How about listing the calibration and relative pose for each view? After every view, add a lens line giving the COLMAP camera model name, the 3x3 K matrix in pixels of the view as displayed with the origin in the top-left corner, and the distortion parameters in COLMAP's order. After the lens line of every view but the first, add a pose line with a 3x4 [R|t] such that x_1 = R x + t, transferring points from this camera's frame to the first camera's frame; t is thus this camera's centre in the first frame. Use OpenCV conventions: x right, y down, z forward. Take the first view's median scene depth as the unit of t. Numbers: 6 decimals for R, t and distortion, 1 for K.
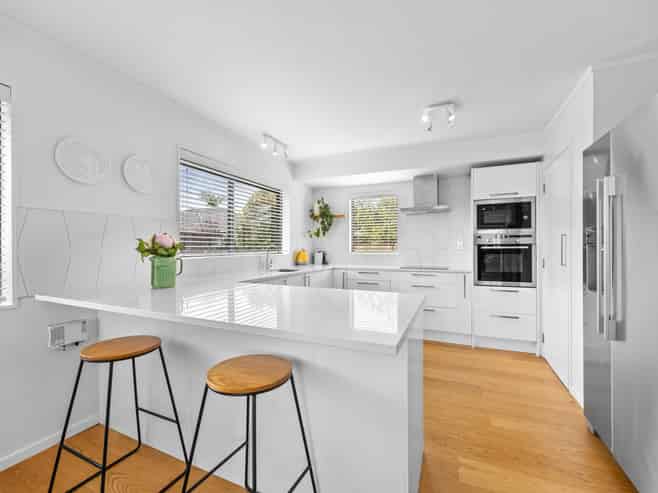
lens RADIAL K [[289.5, 0, 331.5], [0, 289.5, 242.8], [0, 0, 1]] dist [0.000452, 0.000095]
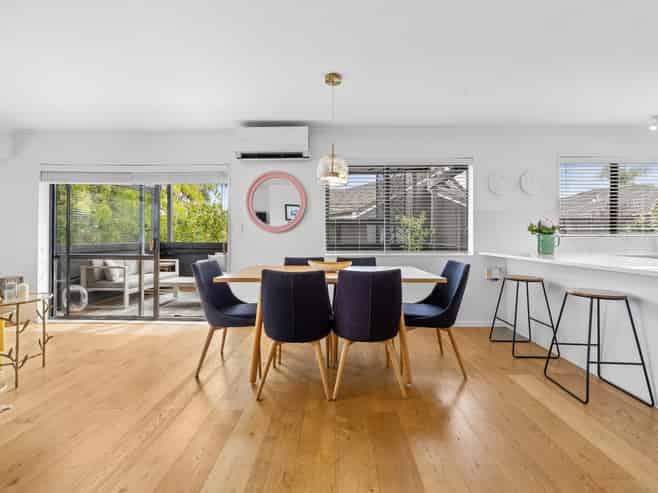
lens RADIAL K [[289.5, 0, 331.5], [0, 289.5, 242.8], [0, 0, 1]] dist [0.000452, 0.000095]
pose [[0.386879, 0.013872, -0.922026, 0.415367], [0.007505, 0.999806, 0.018191, 0.057871], [0.922100, -0.013958, 0.386700, -0.674769]]
